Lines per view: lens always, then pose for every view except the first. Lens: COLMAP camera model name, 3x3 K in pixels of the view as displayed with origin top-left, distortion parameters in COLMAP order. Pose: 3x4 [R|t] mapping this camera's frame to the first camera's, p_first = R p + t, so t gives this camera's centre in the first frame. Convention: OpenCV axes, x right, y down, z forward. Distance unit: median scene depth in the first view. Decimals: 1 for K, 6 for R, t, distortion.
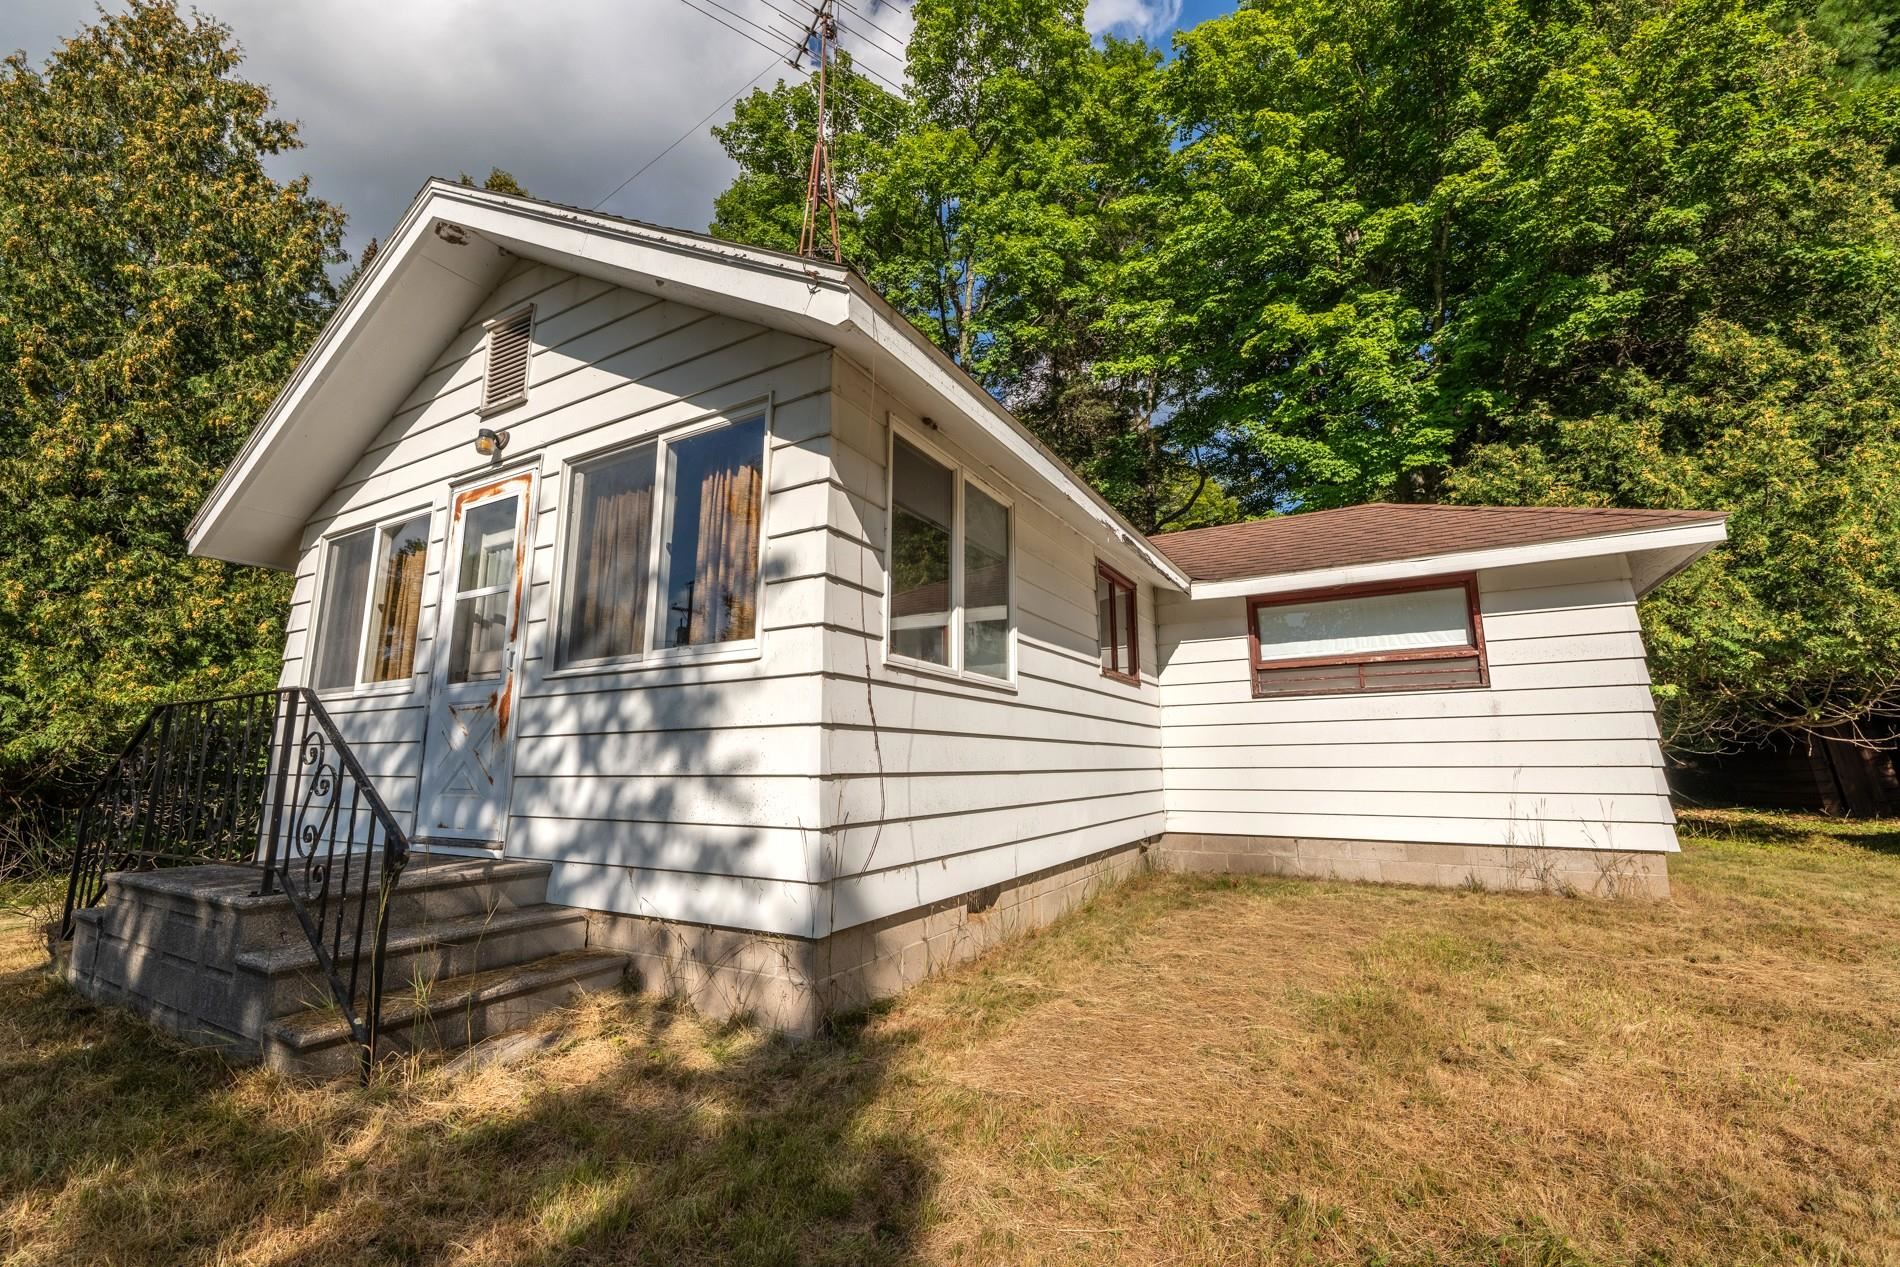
lens RADIAL K [[769.2, 0, 982.2], [0, 769.2, 637.9], [0, 0, 1]] dist [0.001383, 0.000088]
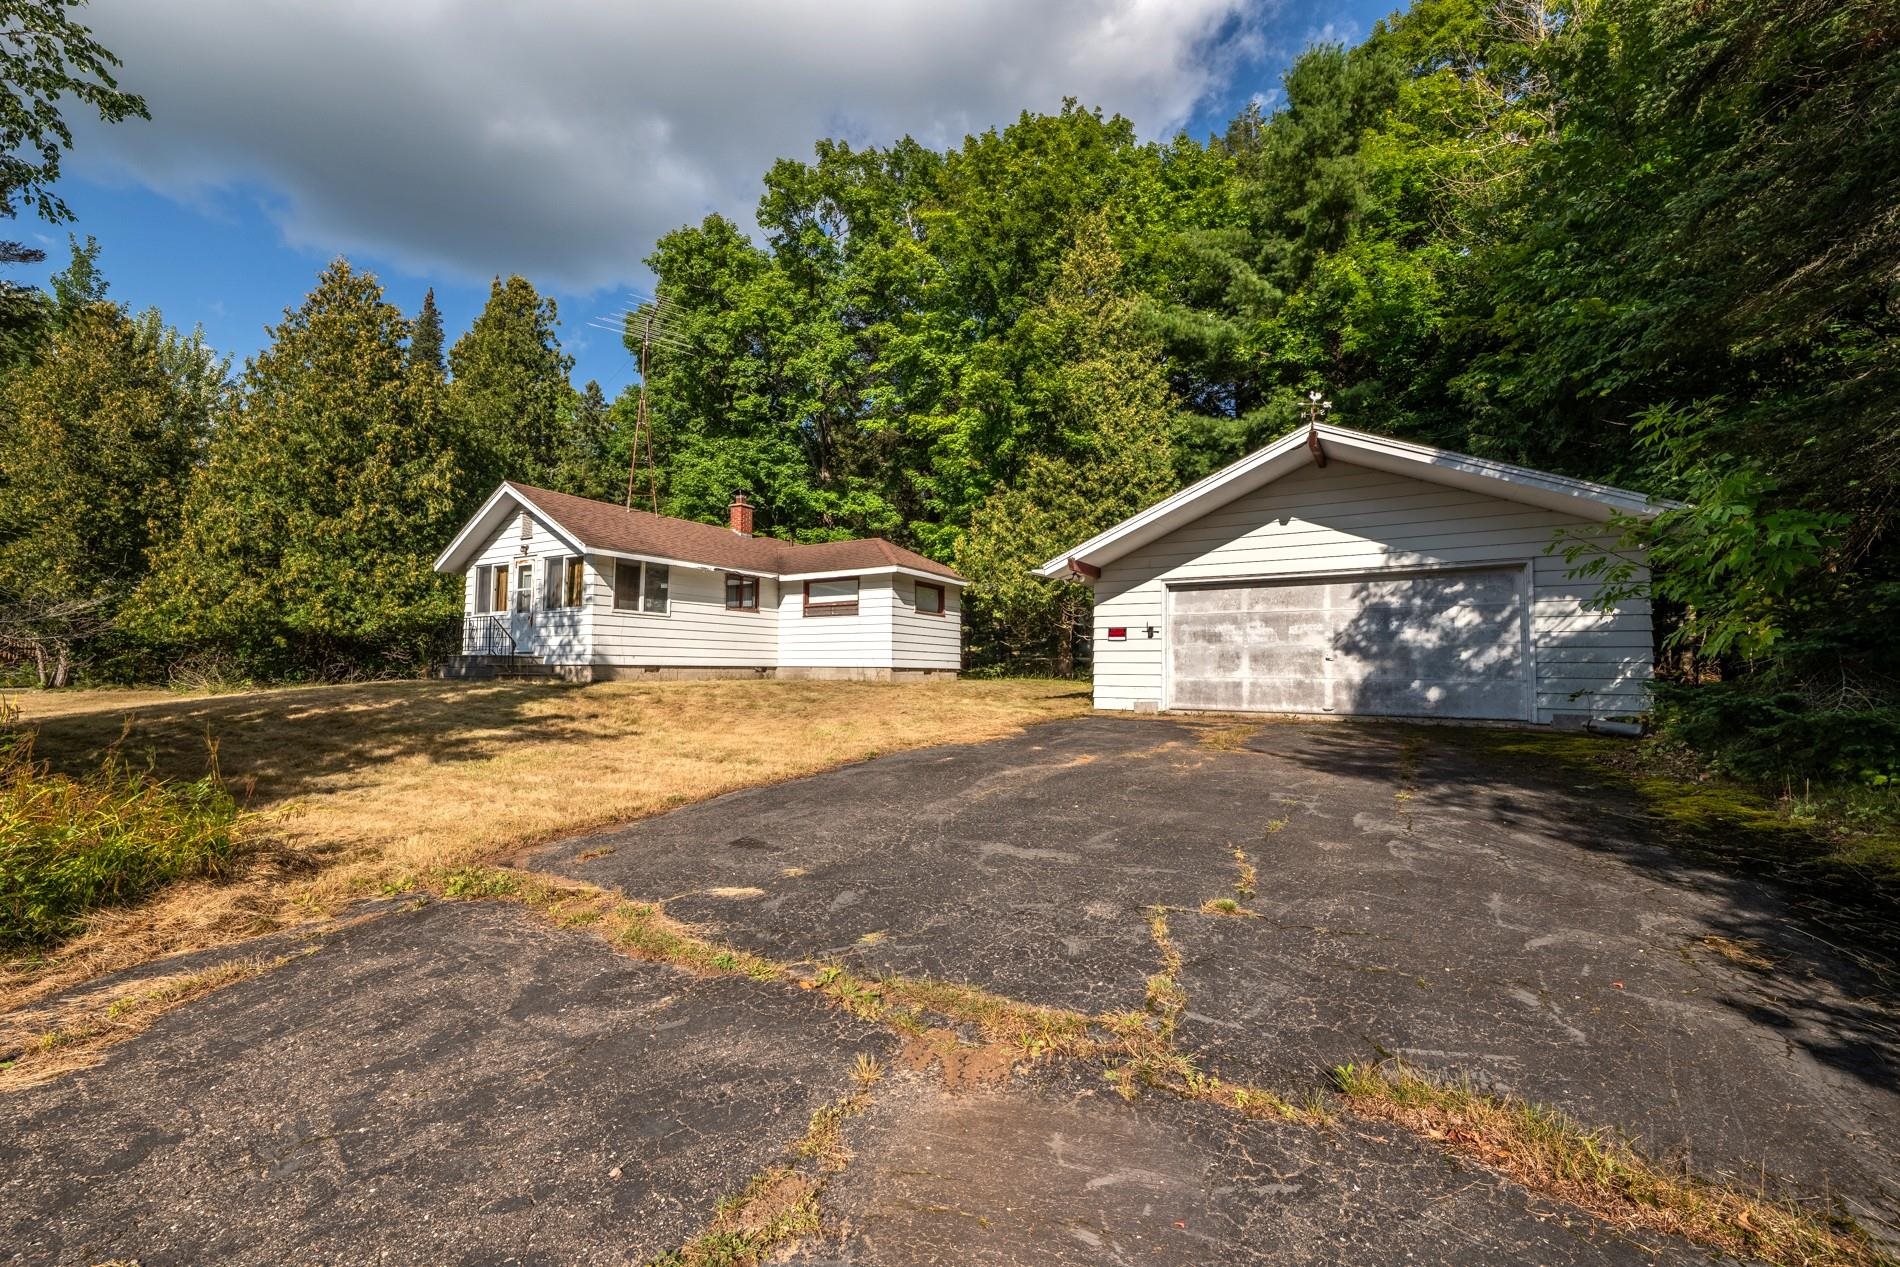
lens RADIAL K [[769.2, 0, 982.2], [0, 769.2, 637.9], [0, 0, 1]] dist [0.001383, 0.000088]
pose [[0.999328, 0.011075, -0.034936, 1.417418], [-0.006739, 0.992523, 0.121873, -0.243302], [0.036025, -0.121556, 0.991931, -2.207818]]
